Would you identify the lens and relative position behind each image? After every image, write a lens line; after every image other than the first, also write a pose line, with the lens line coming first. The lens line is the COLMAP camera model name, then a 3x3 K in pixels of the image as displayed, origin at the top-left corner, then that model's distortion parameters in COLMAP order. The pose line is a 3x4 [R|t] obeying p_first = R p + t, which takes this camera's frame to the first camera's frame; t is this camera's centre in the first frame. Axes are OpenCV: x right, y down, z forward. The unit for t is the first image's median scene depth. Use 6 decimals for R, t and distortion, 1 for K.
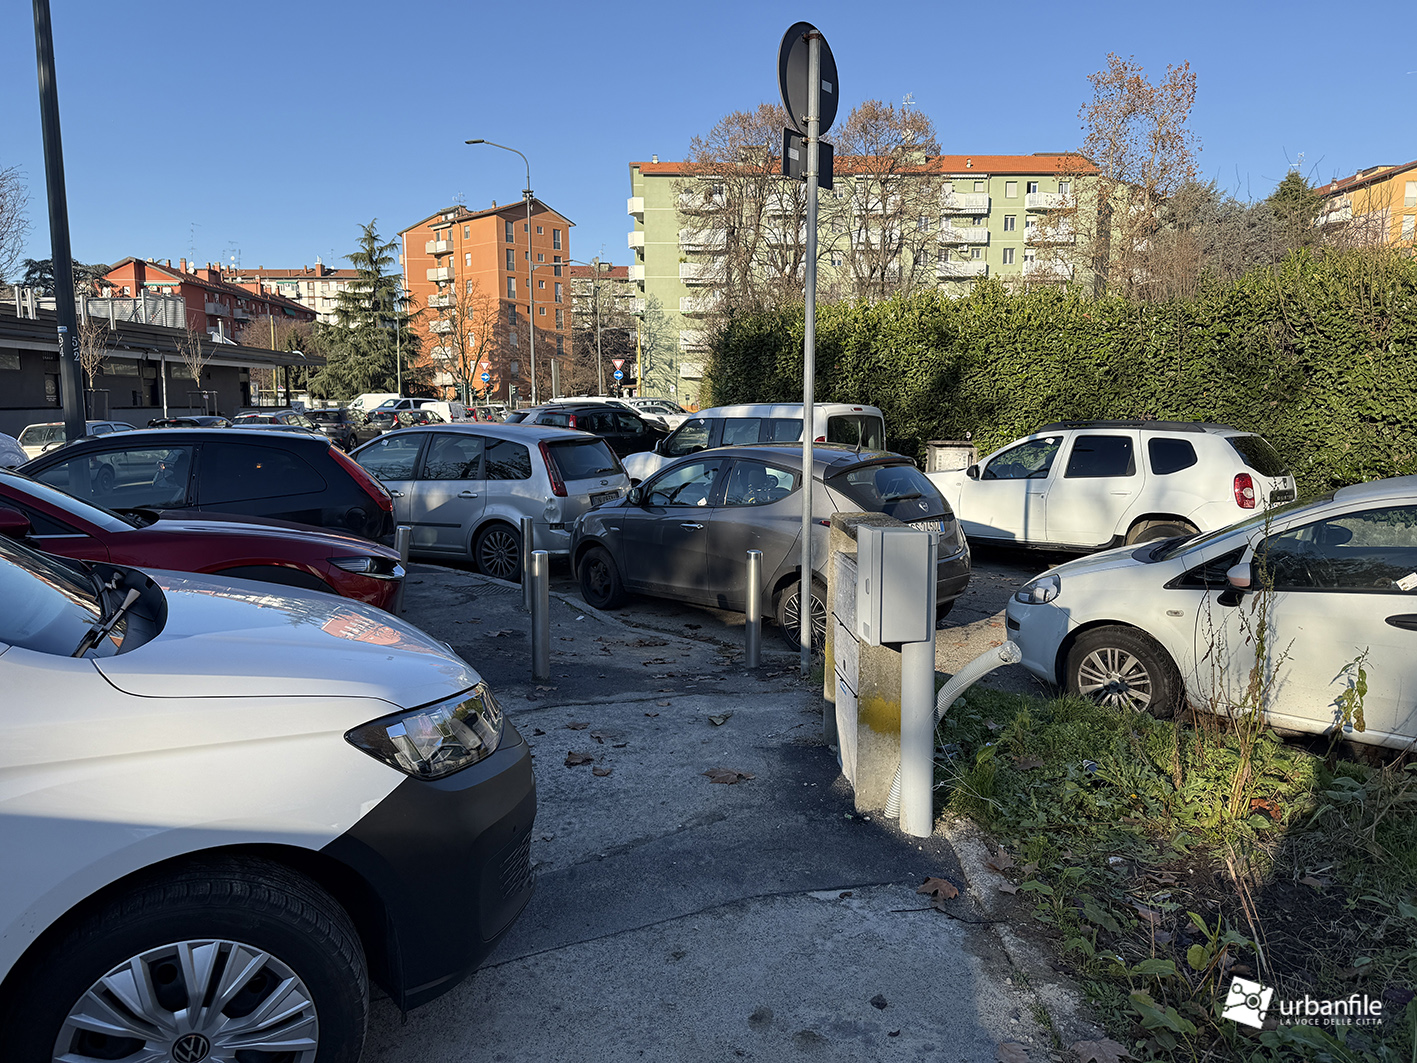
lens RADIAL K [[996.6, 0, 708.5], [0, 996.6, 531.5], [0, 0, 1]] dist [0.041333, -0.049007]
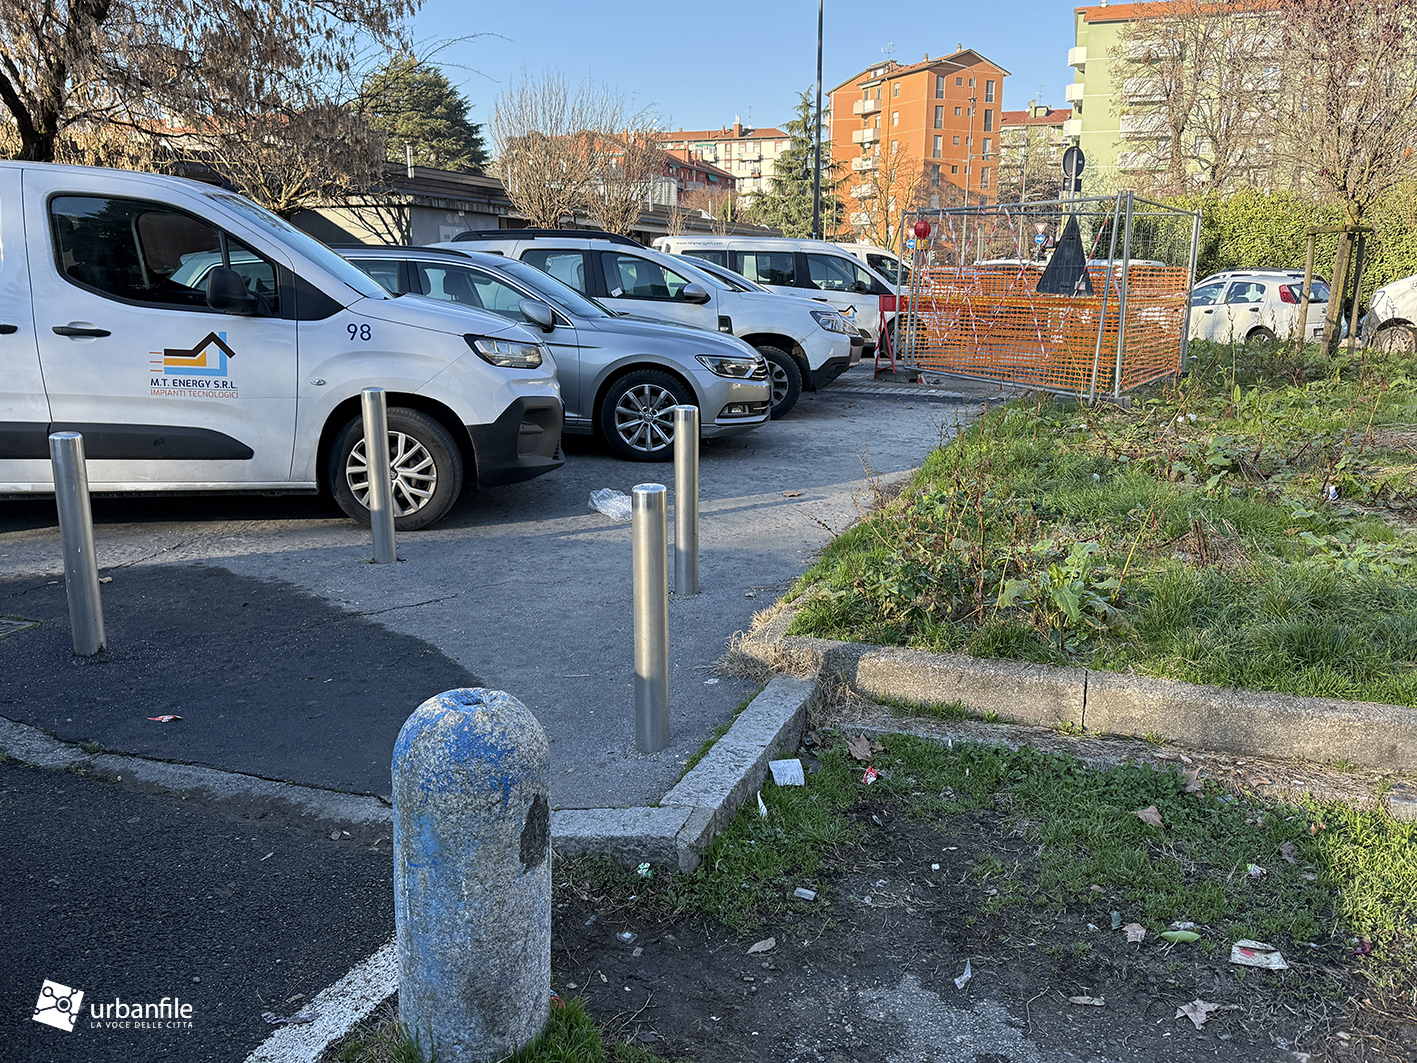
lens RADIAL K [[1129.4, 0, 708.5], [0, 1129.4, 531.5], [0, 0, 1]] dist [0.240579, -0.499729]
pose [[0.932949, 0.084044, -0.350060, 0.020667], [-0.050729, 0.993357, 0.103292, 0.022510], [0.356415, -0.078608, 0.931015, -0.156941]]
